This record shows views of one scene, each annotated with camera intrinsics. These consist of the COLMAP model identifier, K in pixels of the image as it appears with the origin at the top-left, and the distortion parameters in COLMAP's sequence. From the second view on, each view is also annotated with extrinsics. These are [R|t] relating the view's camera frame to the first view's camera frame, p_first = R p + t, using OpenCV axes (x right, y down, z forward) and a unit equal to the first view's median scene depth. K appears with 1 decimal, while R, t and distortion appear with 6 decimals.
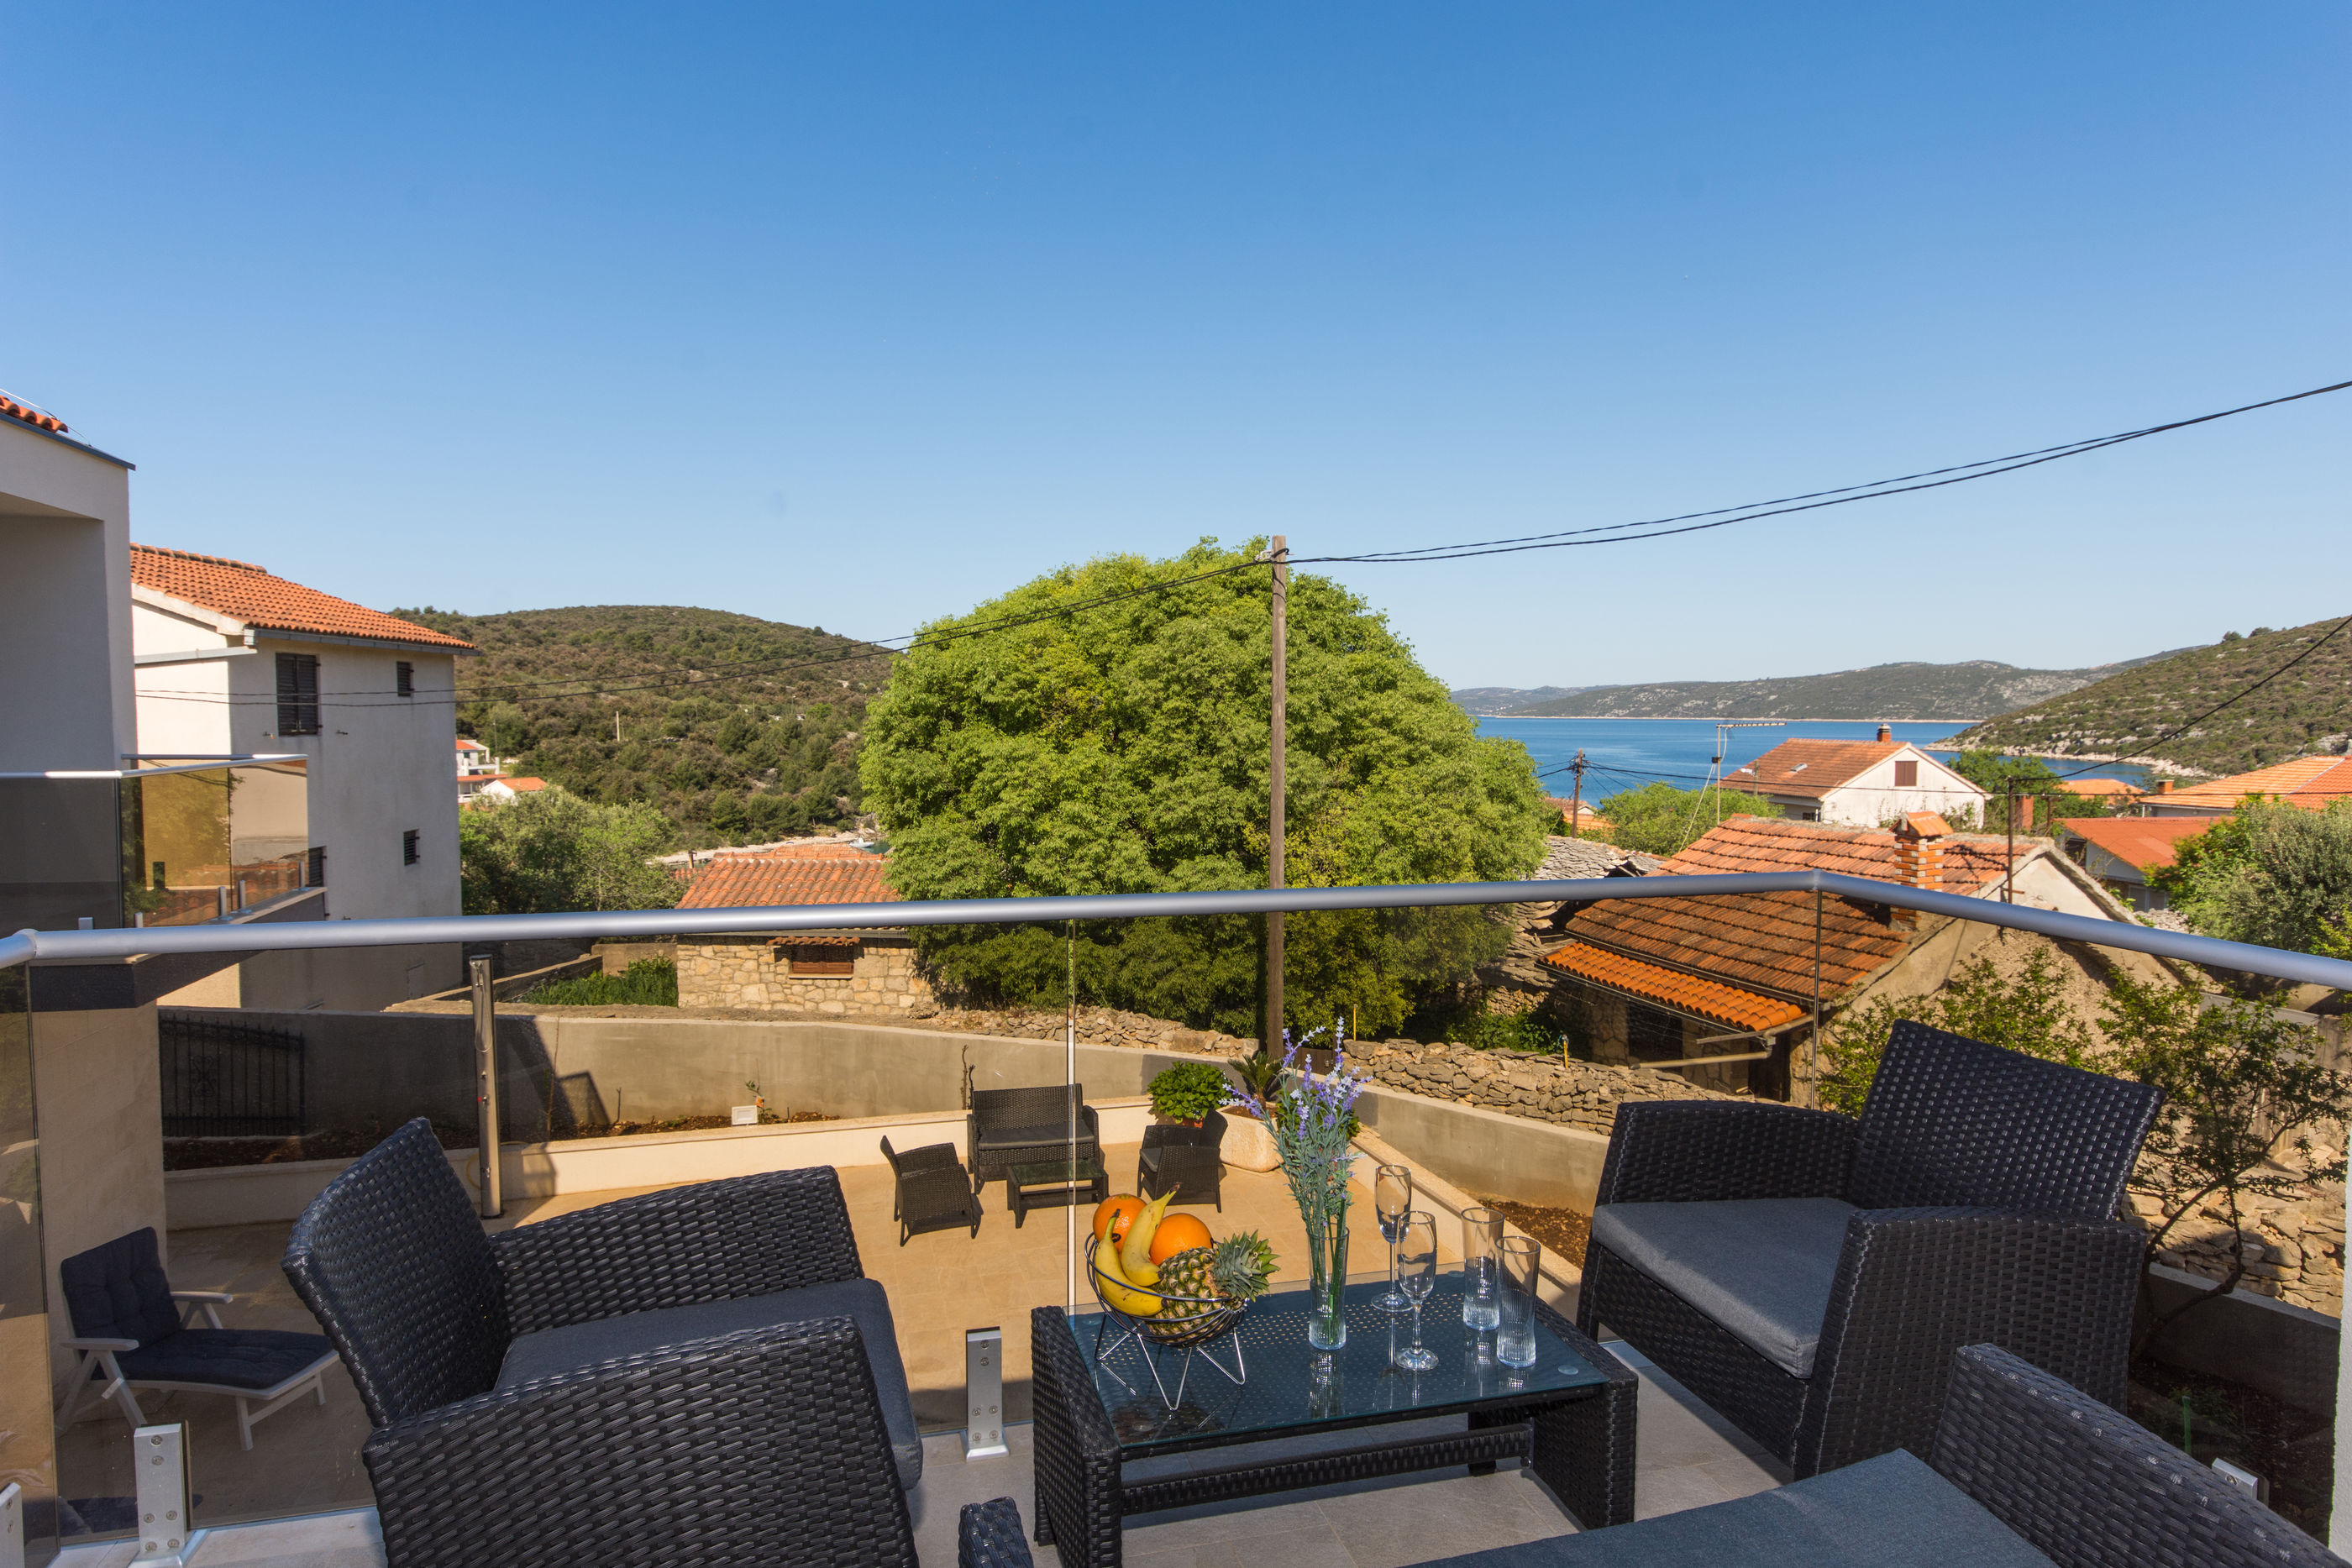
lens RADIAL K [[1372.0, 0, 1177.4], [0, 1372.0, 800.2], [0, 0, 1]] dist [0.014020, -0.010513]
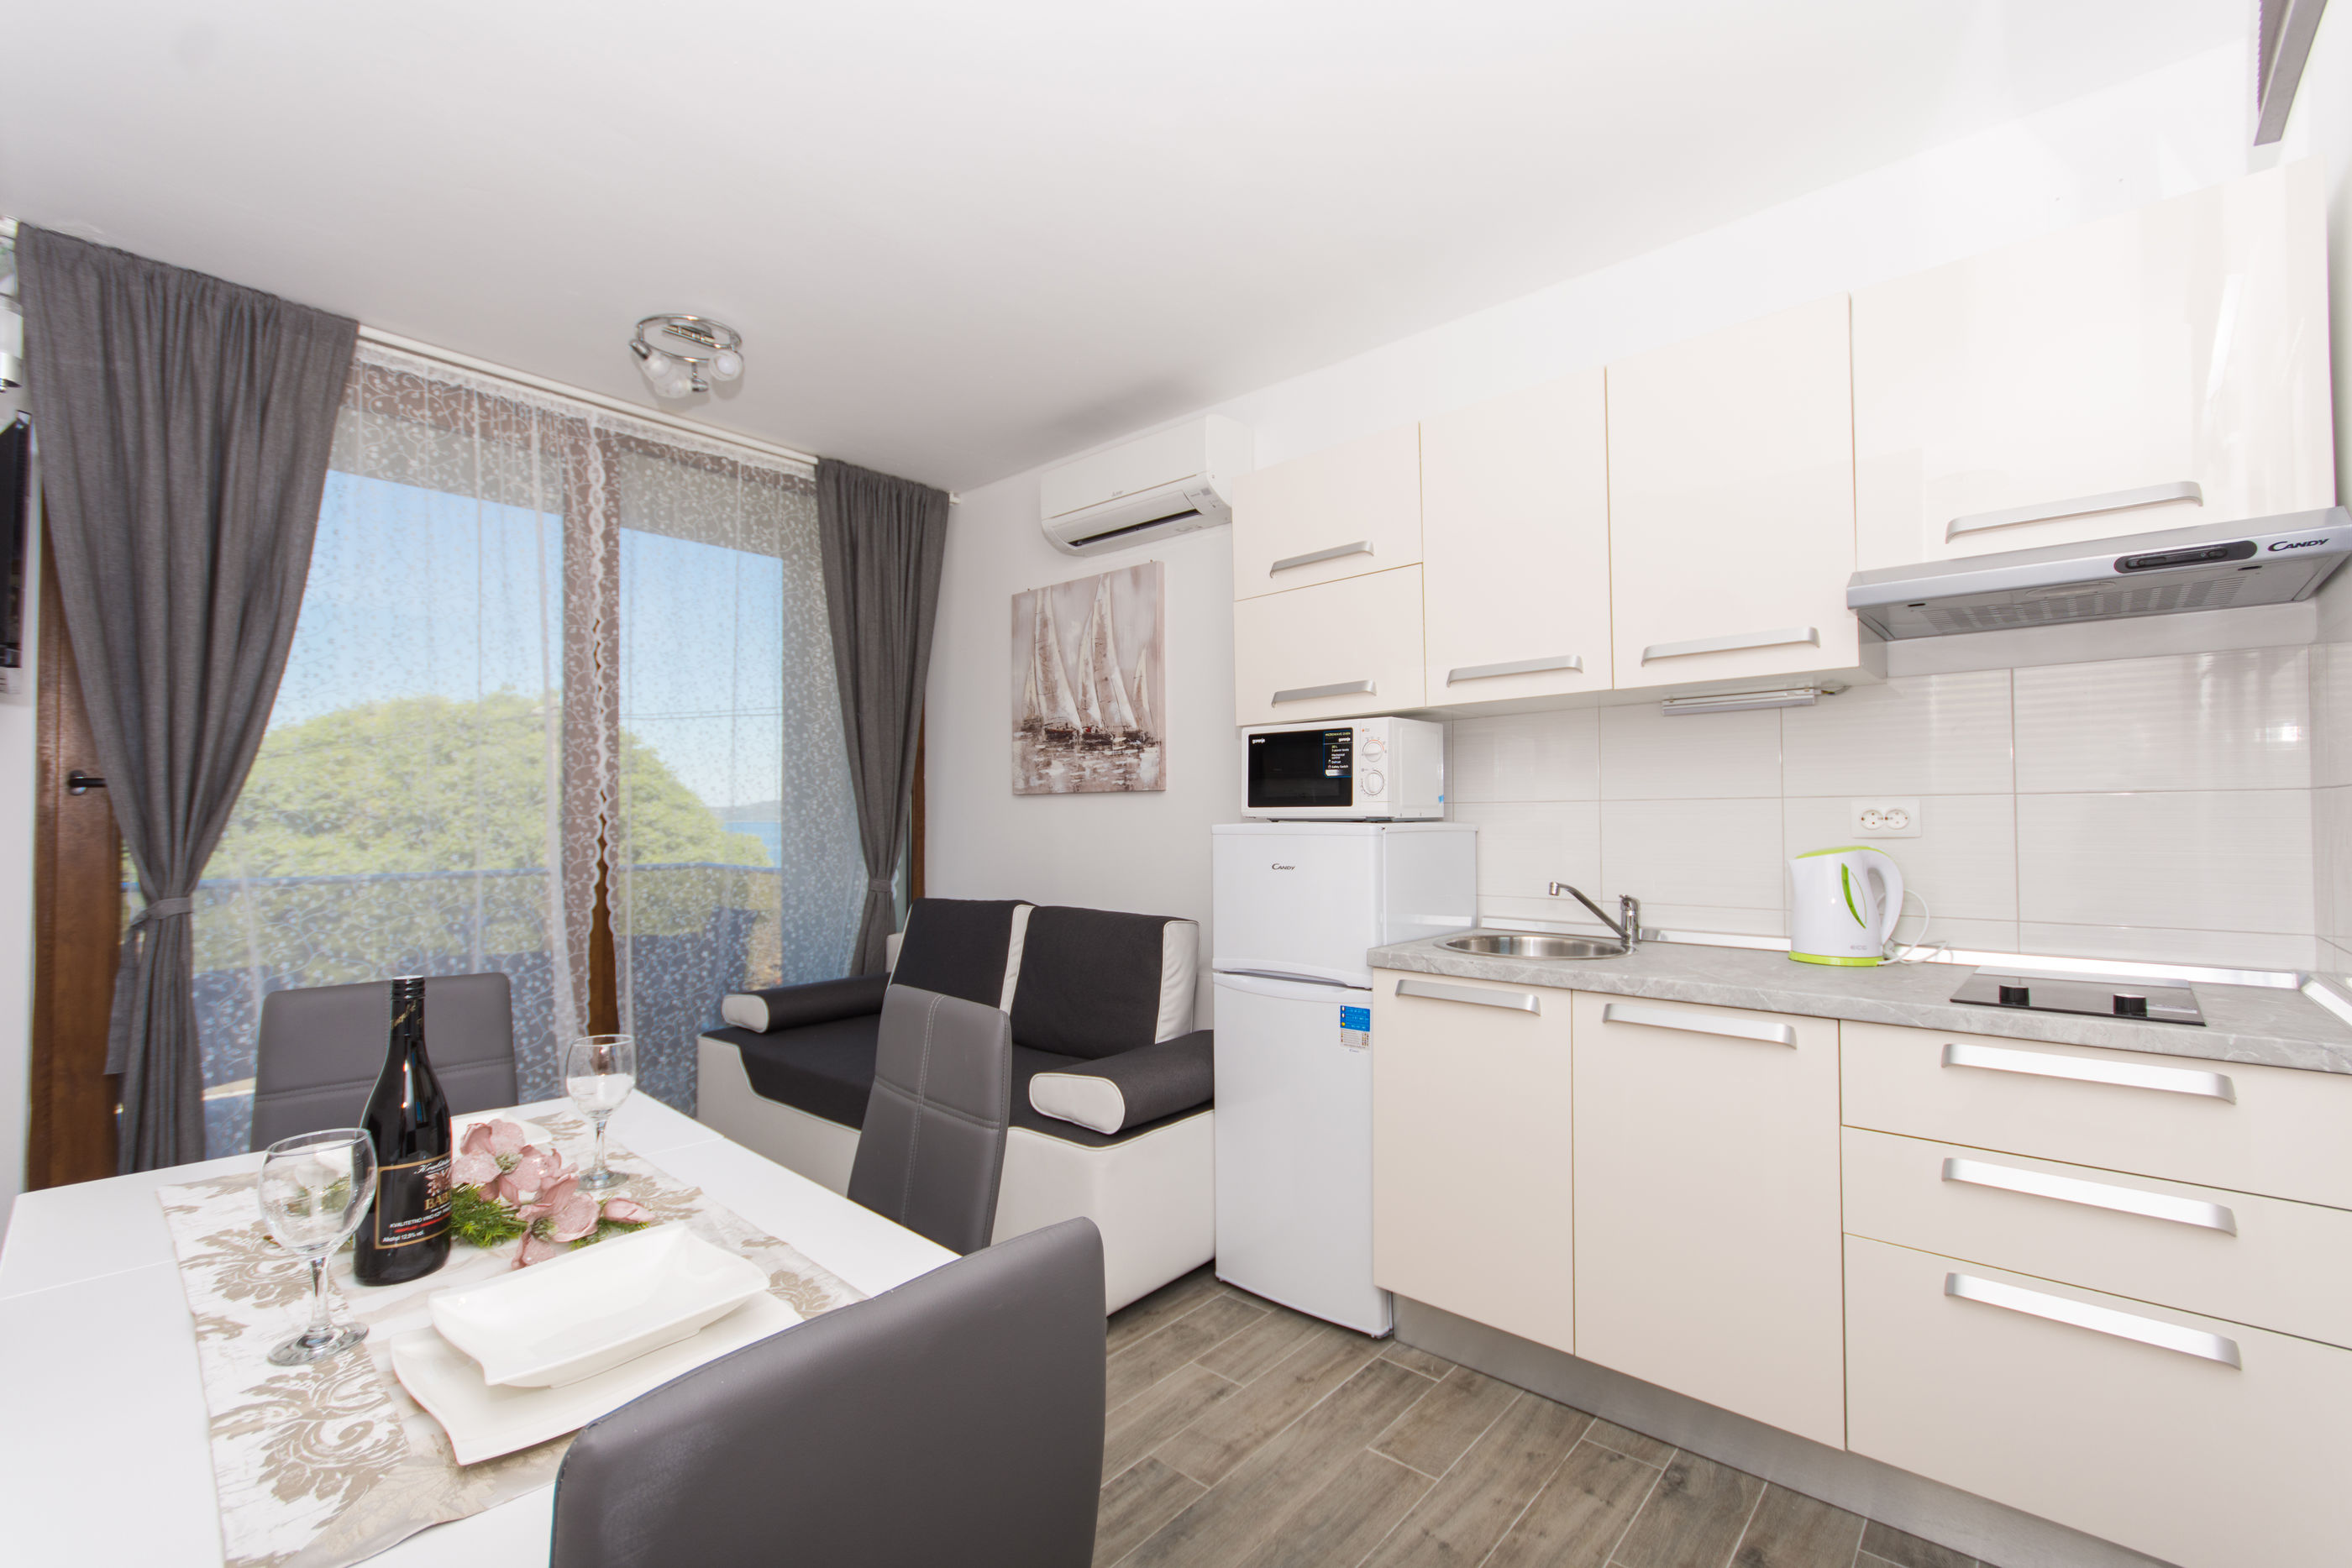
lens RADIAL K [[1030.1, 0, 1196.2], [0, 1030.1, 796.3], [0, 0, 1]] dist [0.000702, -0.002477]
pose [[0.825240, 0.005940, 0.564751, 0.013120], [0.042408, 0.996470, -0.072449, 0.017770], [-0.563188, 0.083738, 0.822075, -0.215484]]
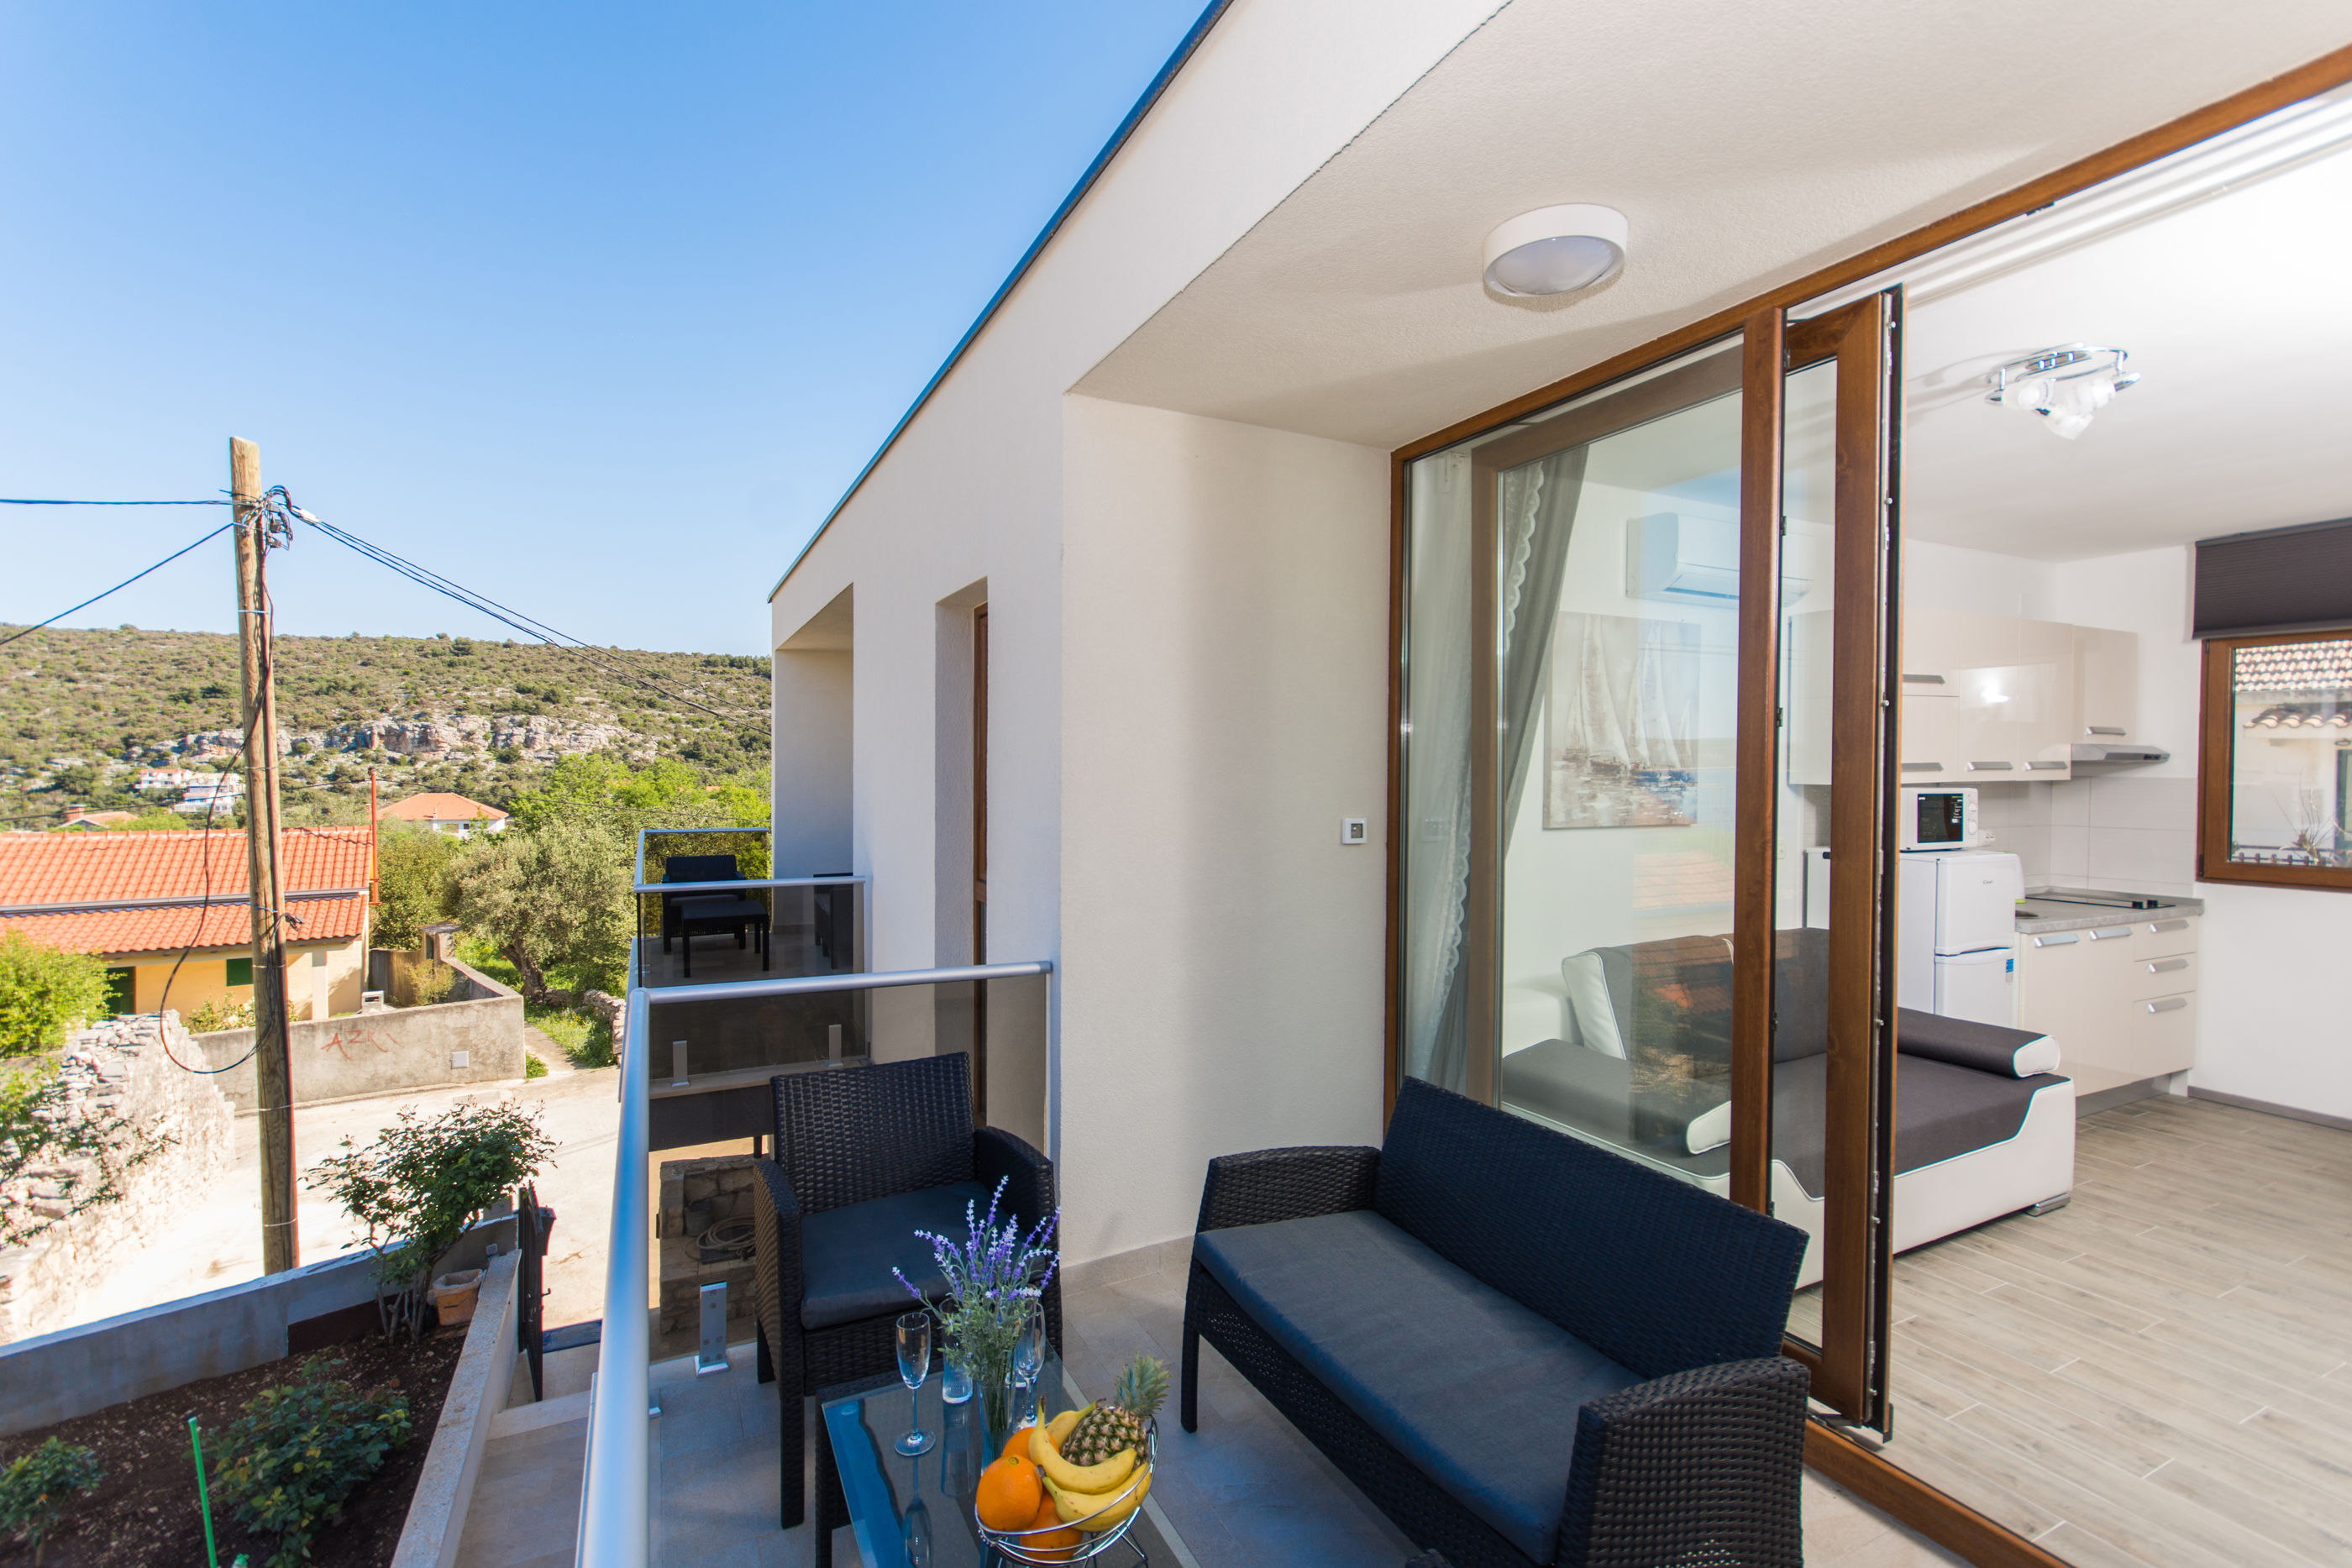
lens RADIAL K [[1030.1, 0, 1160.2], [0, 1030.1, 791.7], [0, 0, 1]] dist [0.000702, -0.002477]
pose [[-0.187317, -0.019074, 0.982114, -0.085451], [0.058073, 0.997848, 0.030456, -0.020025], [-0.980581, 0.062739, -0.185806, 0.117963]]
